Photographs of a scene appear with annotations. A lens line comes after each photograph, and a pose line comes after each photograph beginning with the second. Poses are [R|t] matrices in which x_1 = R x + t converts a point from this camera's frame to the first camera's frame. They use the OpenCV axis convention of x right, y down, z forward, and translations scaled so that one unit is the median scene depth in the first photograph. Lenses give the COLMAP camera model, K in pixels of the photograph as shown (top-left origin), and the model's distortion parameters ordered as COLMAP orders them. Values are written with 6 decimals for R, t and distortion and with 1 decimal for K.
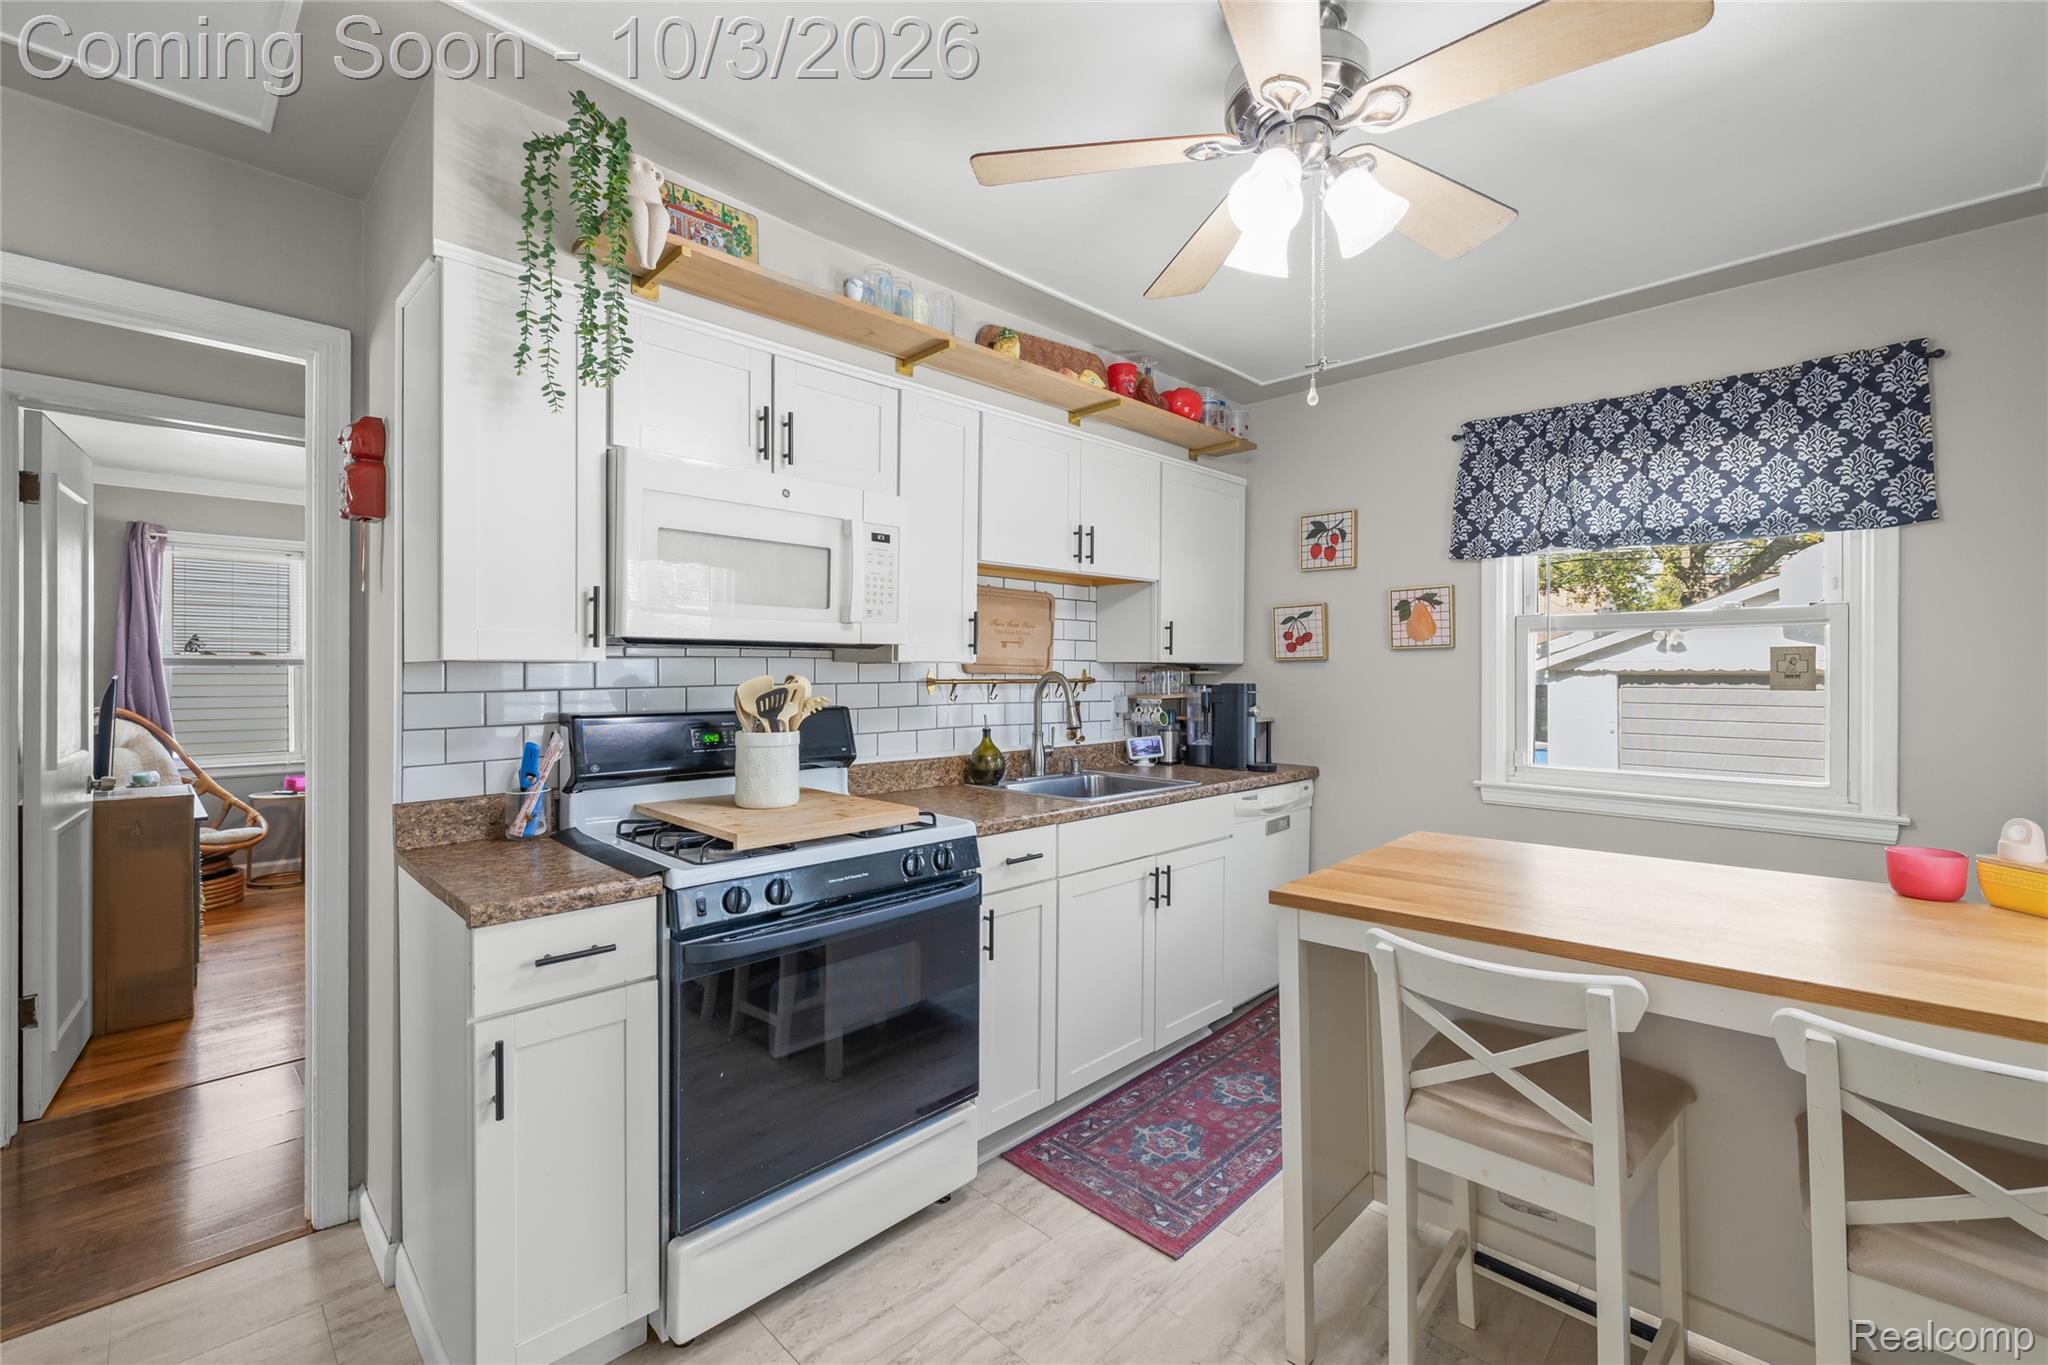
lens RADIAL K [[860.5, 0, 1031.3], [0, 860.5, 665.2], [0, 0, 1]] dist [0.002935, -0.000404]
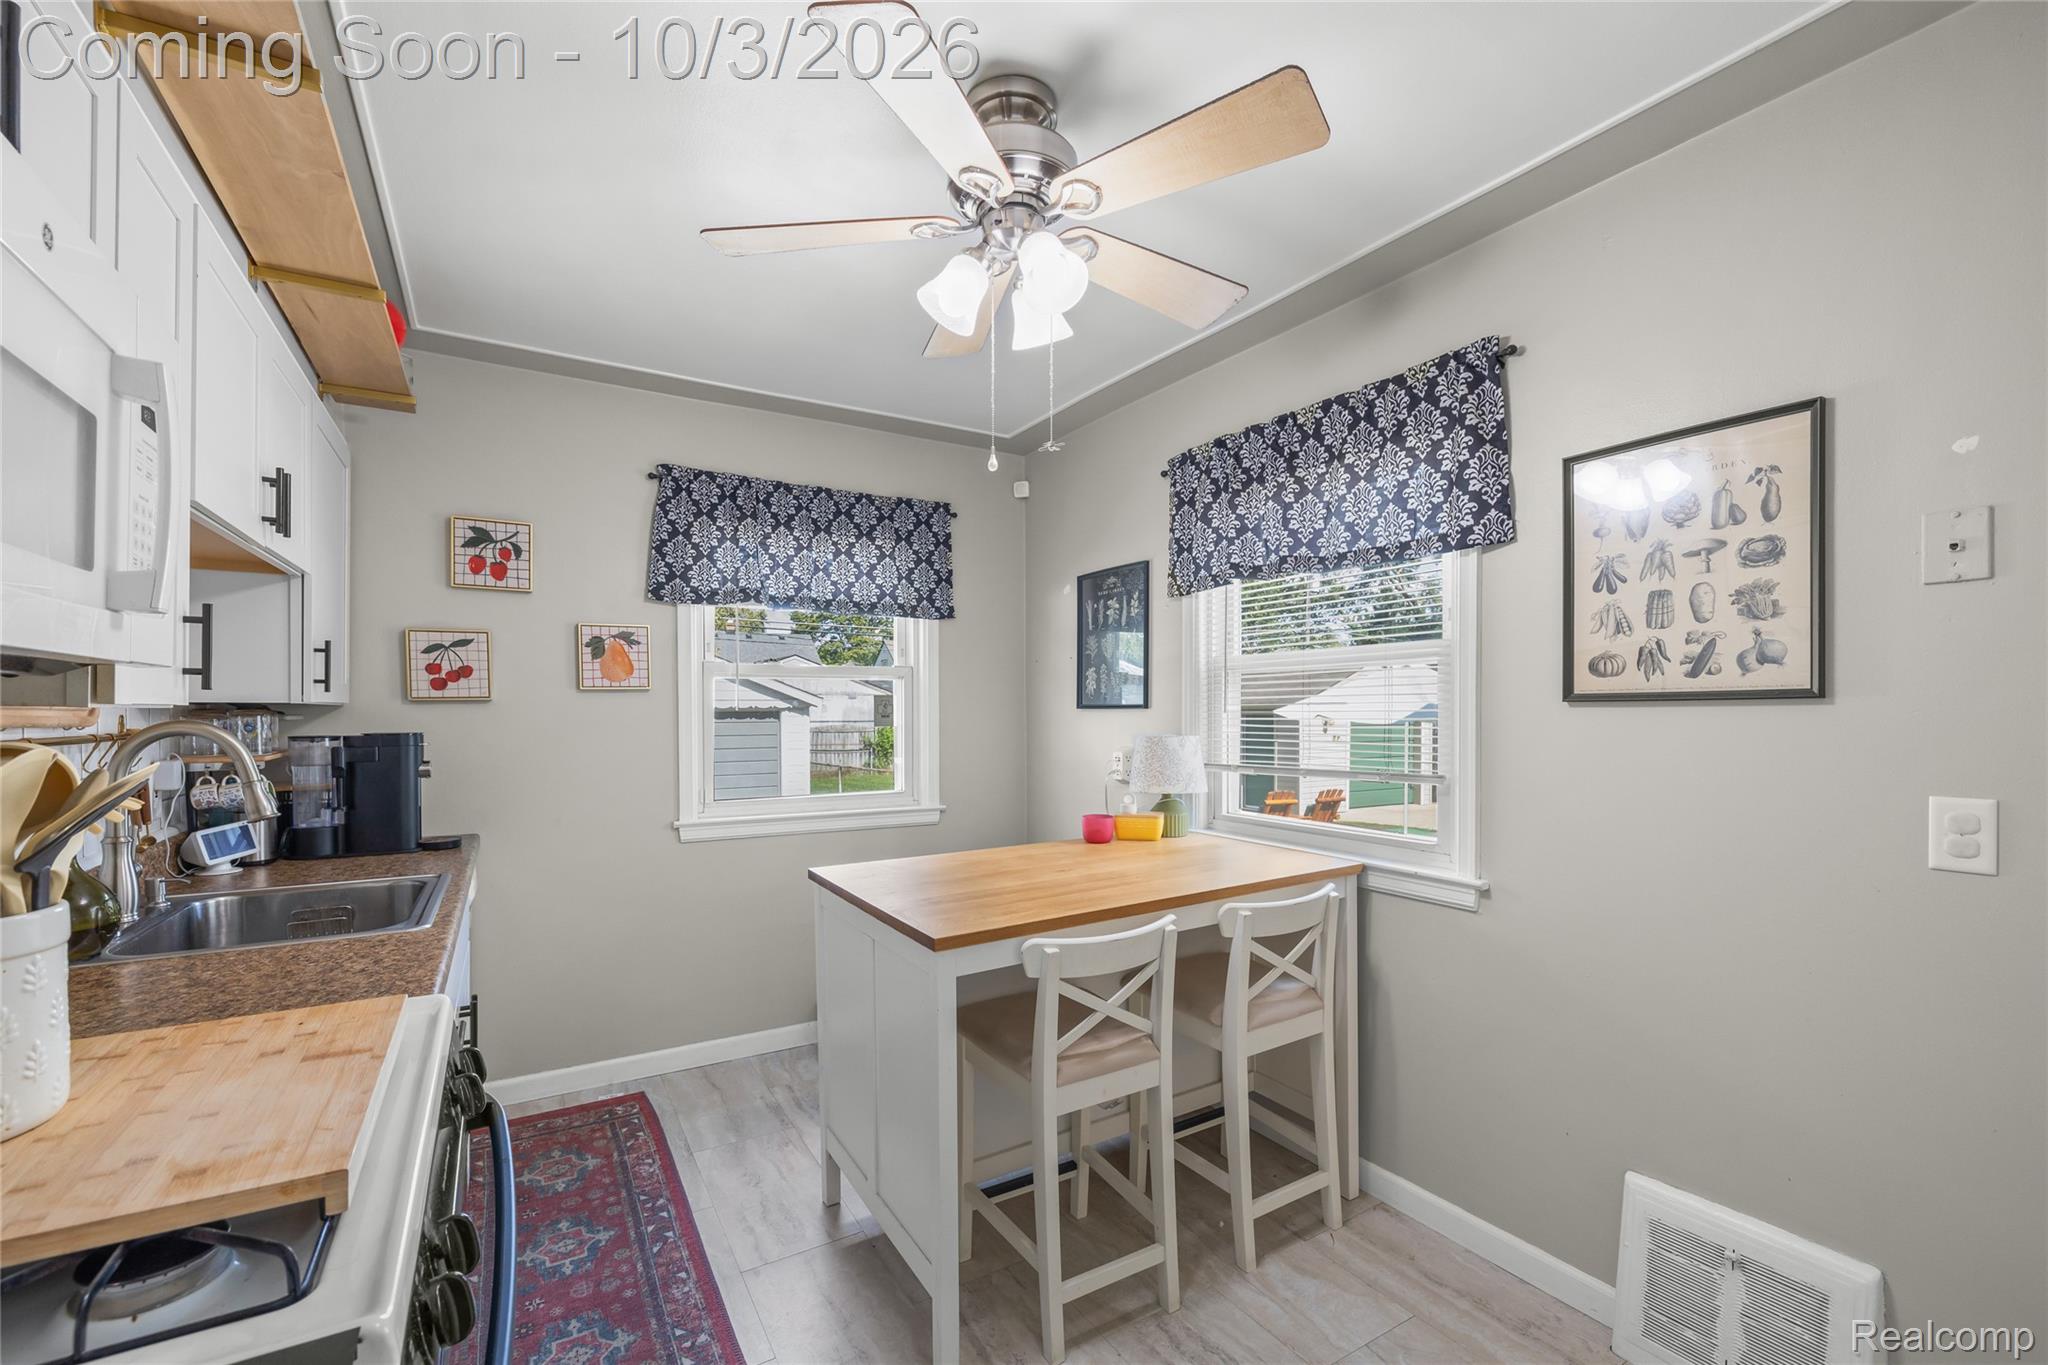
lens RADIAL K [[860.5, 0, 1025.1], [0, 860.5, 711.1], [0, 0, 1]] dist [0.002935, -0.000404]
pose [[0.261653, -0.005127, 0.965148, -0.356454], [-0.005548, 0.999961, 0.006816, -0.005402], [-0.965146, -0.007138, 0.261615, 0.344928]]
